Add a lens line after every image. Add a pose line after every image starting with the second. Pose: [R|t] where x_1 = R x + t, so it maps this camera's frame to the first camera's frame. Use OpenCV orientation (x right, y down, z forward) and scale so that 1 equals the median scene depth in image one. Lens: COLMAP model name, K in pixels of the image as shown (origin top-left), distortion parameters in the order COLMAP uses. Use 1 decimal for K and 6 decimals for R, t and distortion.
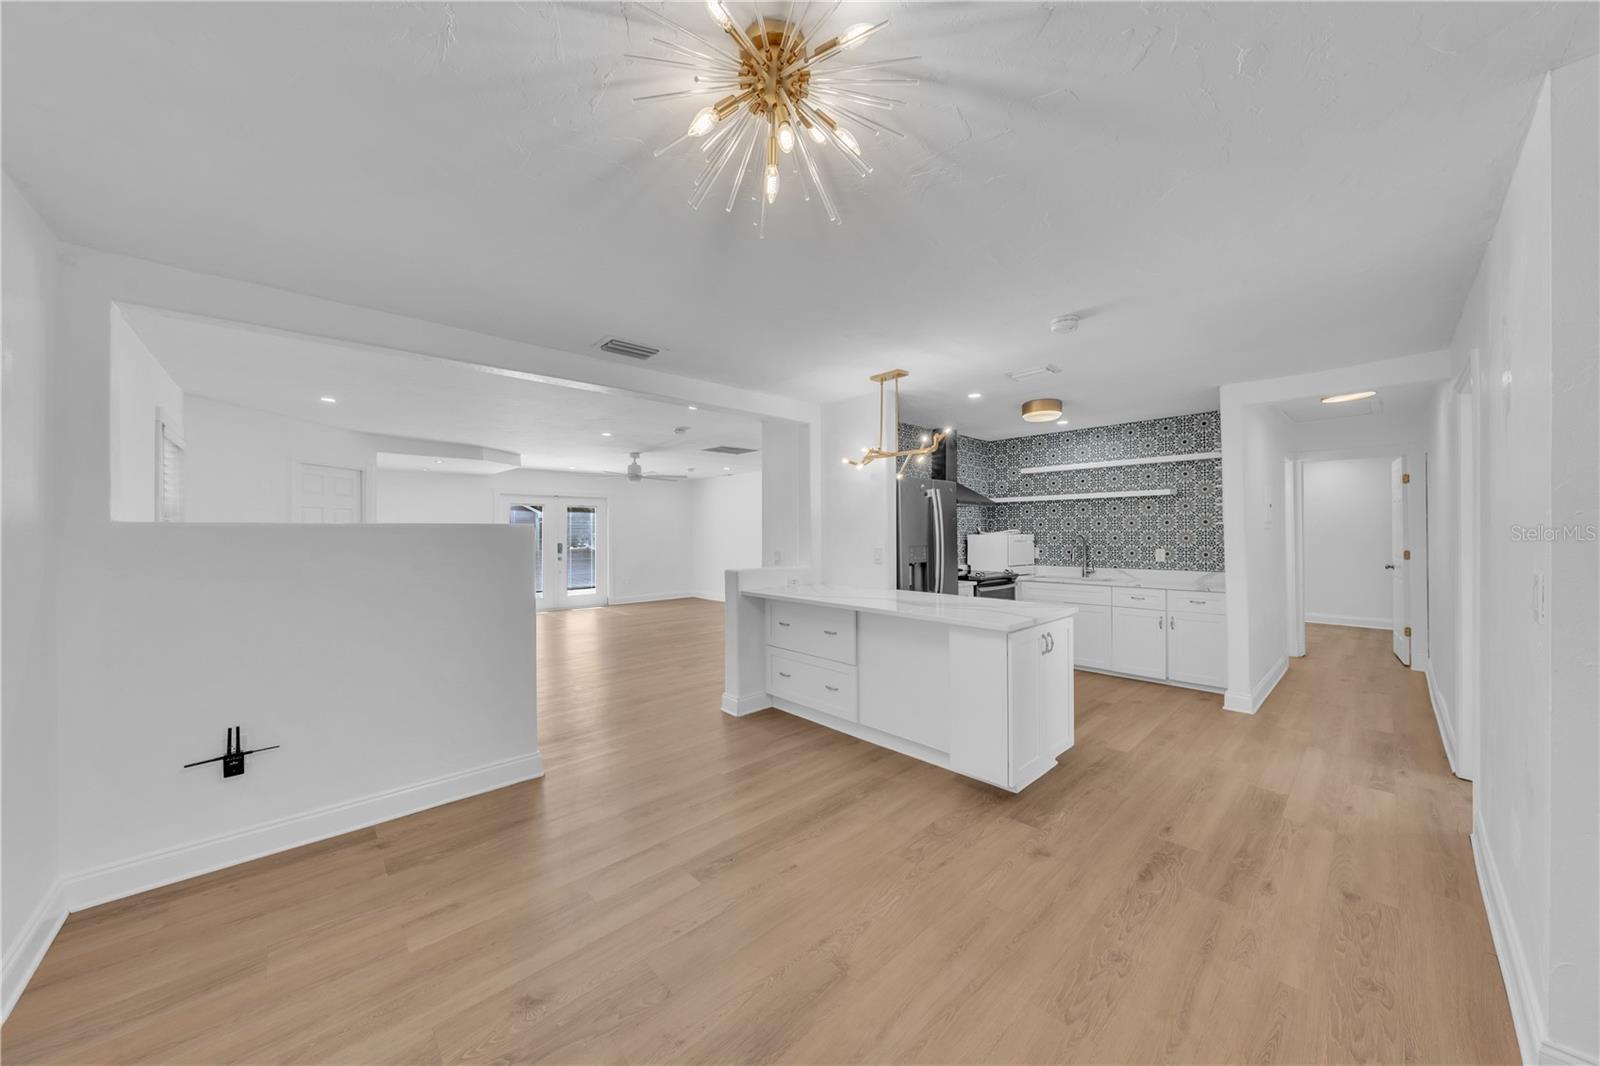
lens RADIAL K [[556.2, 0, 801.1], [0, 556.2, 528.6], [0, 0, 1]] dist [-0.000240, -0.000059]
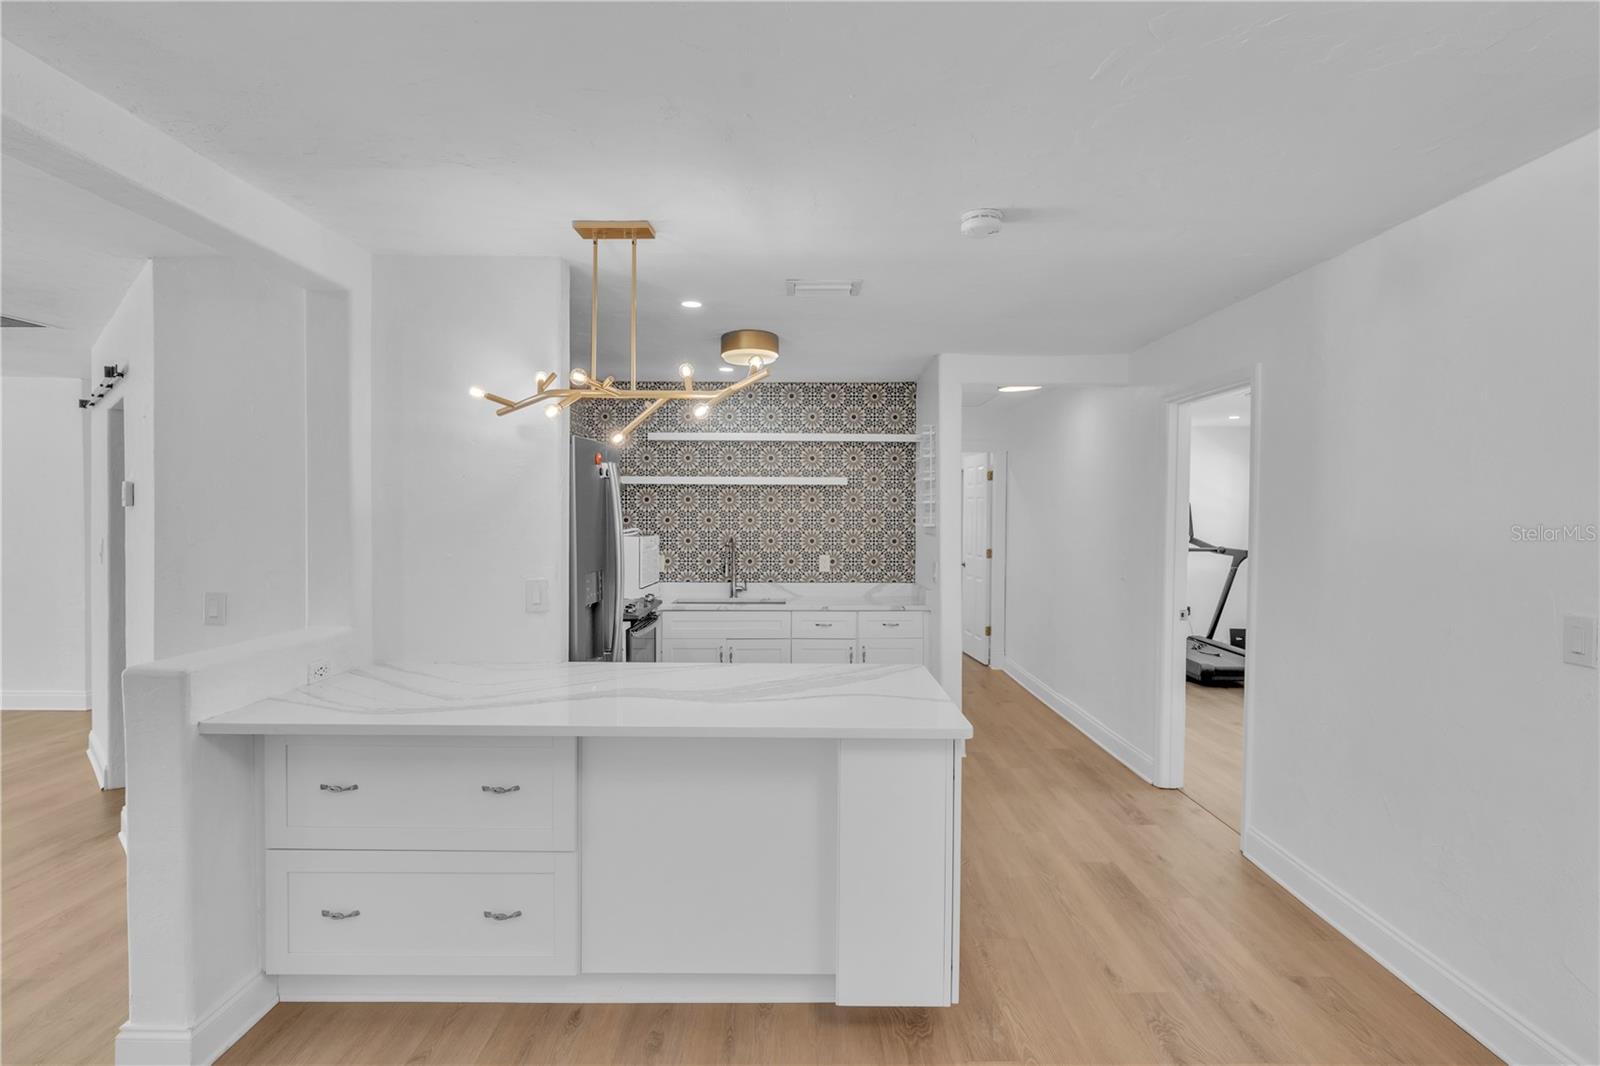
lens RADIAL K [[794.2, 0, 801.5], [0, 794.2, 526.0], [0, 0, 1]] dist [-0.000133, -0.000107]
pose [[0.677209, -0.004687, 0.735776, -0.173918], [-0.013410, 0.999735, 0.018711, -0.023407], [-0.735669, -0.022538, 0.676967, 0.295328]]
